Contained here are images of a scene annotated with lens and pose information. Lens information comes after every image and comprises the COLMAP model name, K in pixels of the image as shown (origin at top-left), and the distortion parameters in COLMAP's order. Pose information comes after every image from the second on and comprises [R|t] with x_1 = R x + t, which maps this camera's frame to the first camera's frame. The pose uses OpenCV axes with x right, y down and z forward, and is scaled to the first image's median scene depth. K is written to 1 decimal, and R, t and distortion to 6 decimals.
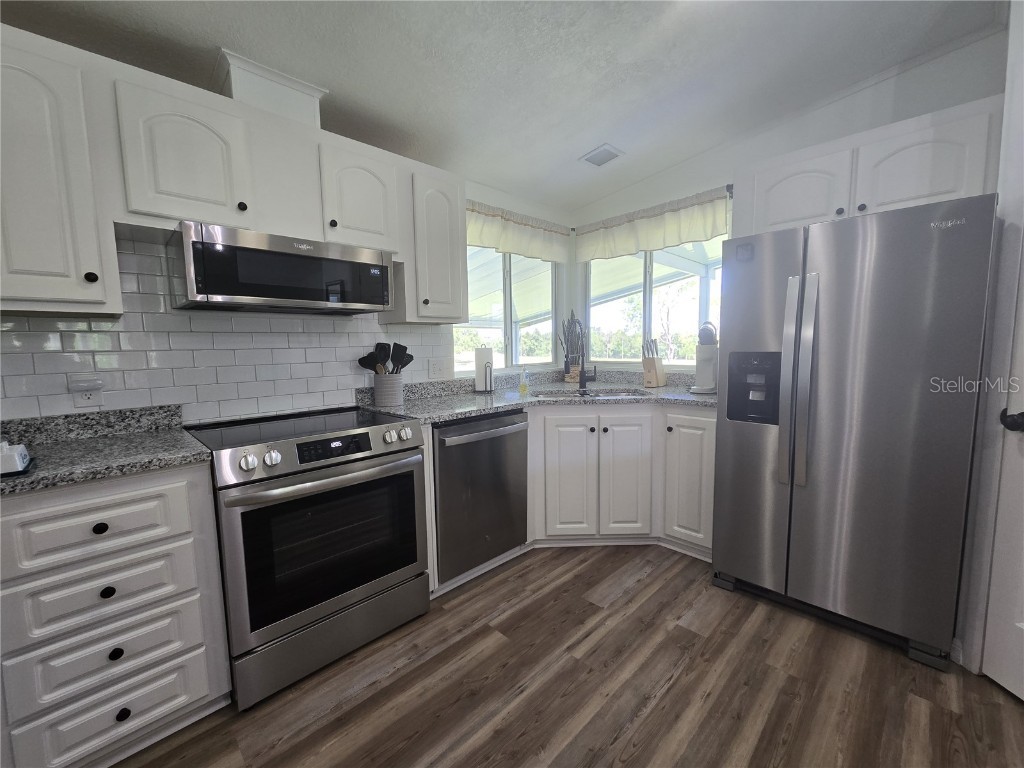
lens RADIAL K [[419.9, 0, 510.2], [0, 419.9, 388.3], [0, 0, 1]] dist [-0.001215, 0.000134]
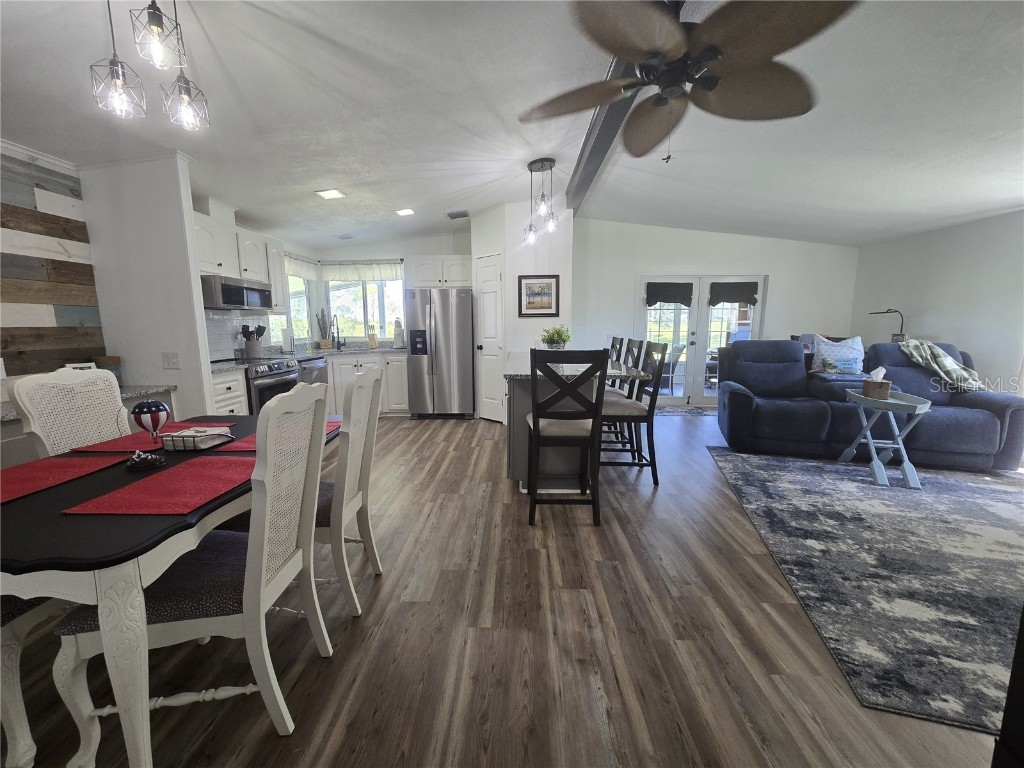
lens RADIAL K [[419.9, 0, 510.2], [0, 419.9, 388.3], [0, 0, 1]] dist [-0.001215, 0.000134]
pose [[0.719596, -0.091233, 0.688374, -0.933777], [0.068165, 0.995824, 0.060724, 0.171887], [-0.691040, 0.003226, 0.722810, -1.441485]]
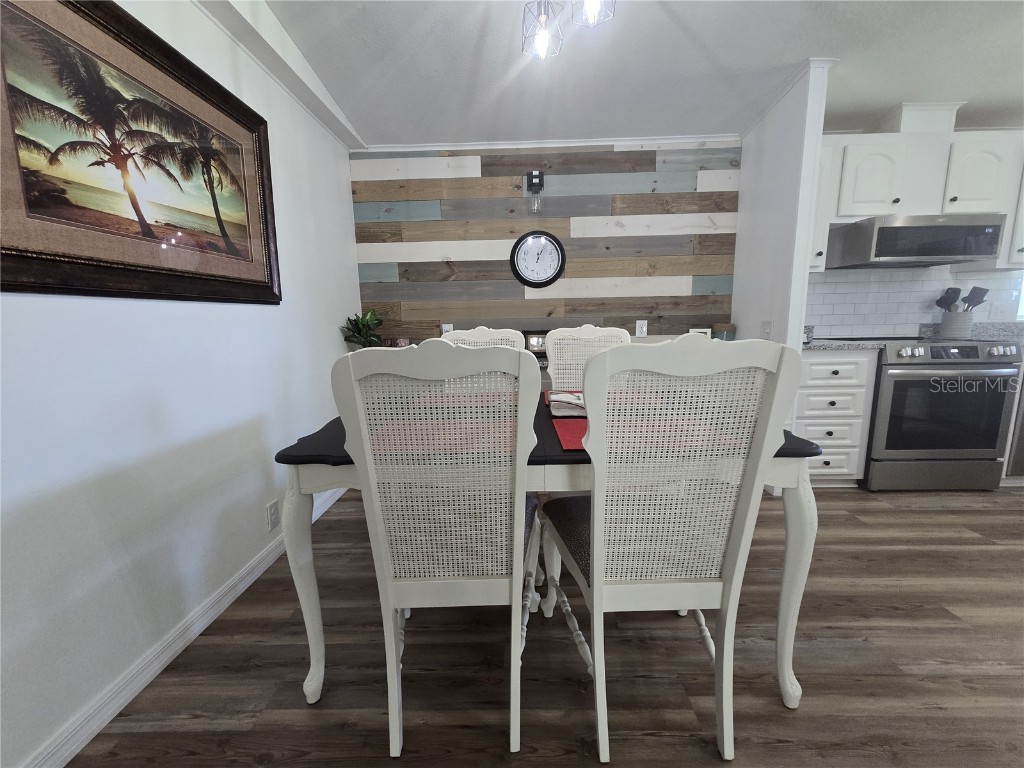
lens RADIAL K [[419.9, 0, 510.2], [0, 419.9, 388.3], [0, 0, 1]] dist [-0.001215, 0.000134]
pose [[0.693027, 0.122534, -0.710422, -0.354213], [-0.067413, 0.992146, 0.105364, 0.177212], [0.717753, -0.025129, 0.695844, -0.999252]]
